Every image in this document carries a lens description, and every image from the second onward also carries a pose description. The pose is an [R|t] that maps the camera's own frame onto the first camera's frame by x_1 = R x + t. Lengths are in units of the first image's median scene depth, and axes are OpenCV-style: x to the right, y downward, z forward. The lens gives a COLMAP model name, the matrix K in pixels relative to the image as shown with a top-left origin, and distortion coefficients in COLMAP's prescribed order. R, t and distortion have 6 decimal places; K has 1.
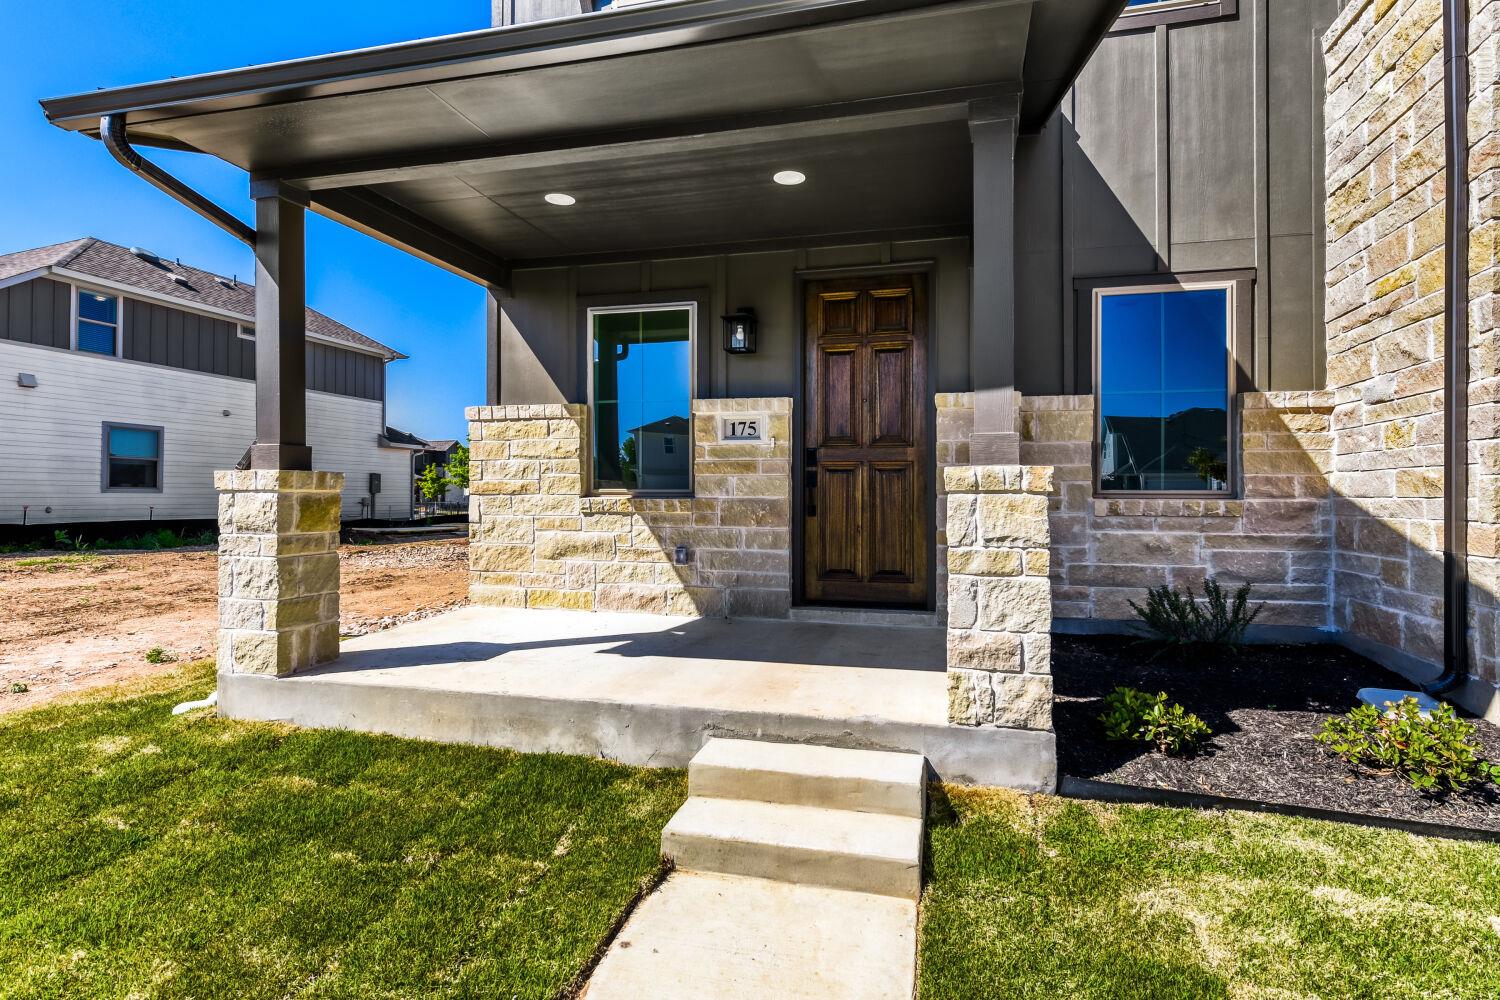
lens RADIAL K [[790.0, 0, 748.6], [0, 790.0, 498.4], [0, 0, 1]] dist [0.005242, 0.000746]
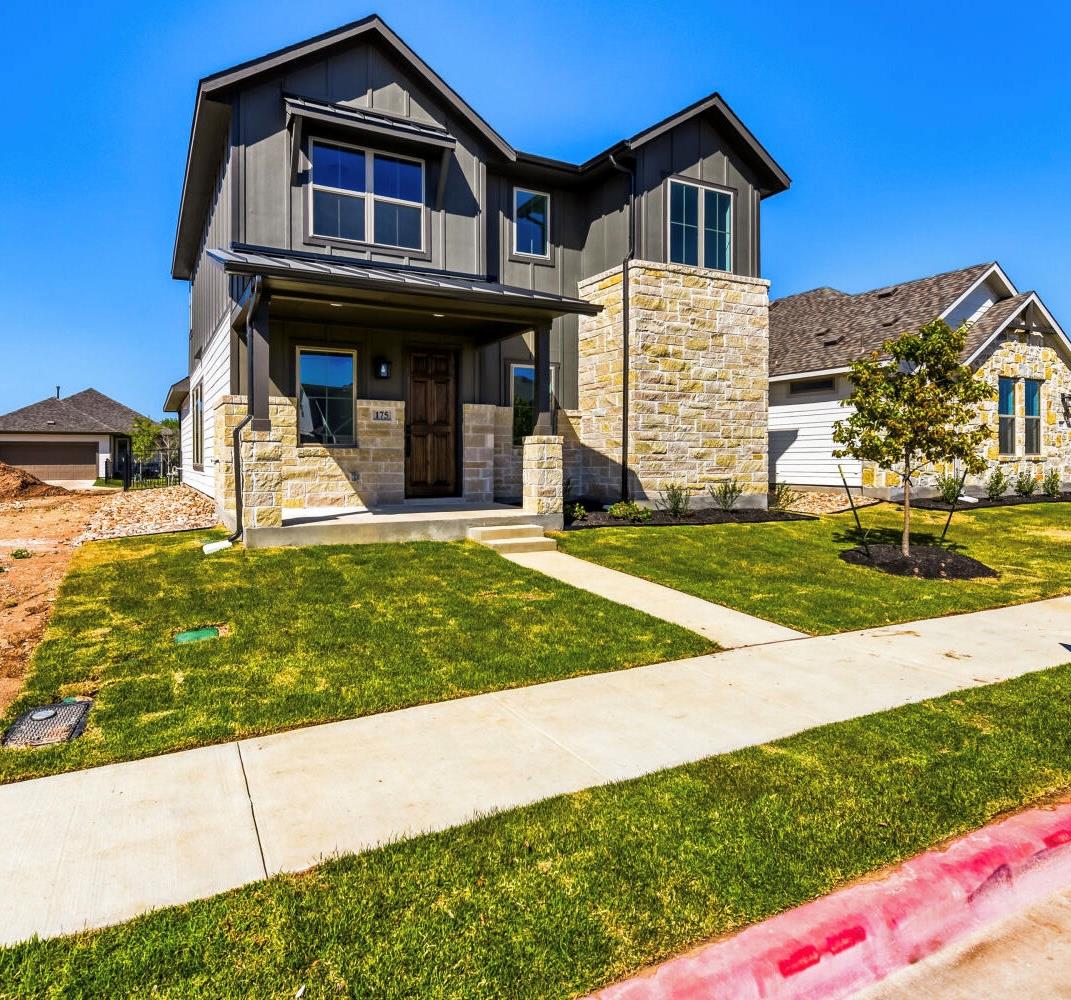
lens RADIAL K [[658.6, 0, 534.7], [0, 658.6, 501.7], [0, 0, 1]] dist [-0.000818, -0.000124]
pose [[0.728425, -0.051636, 0.683177, -0.924157], [0.008920, 0.997786, 0.065903, 0.029867], [-0.685067, -0.041911, 0.727273, -0.558719]]
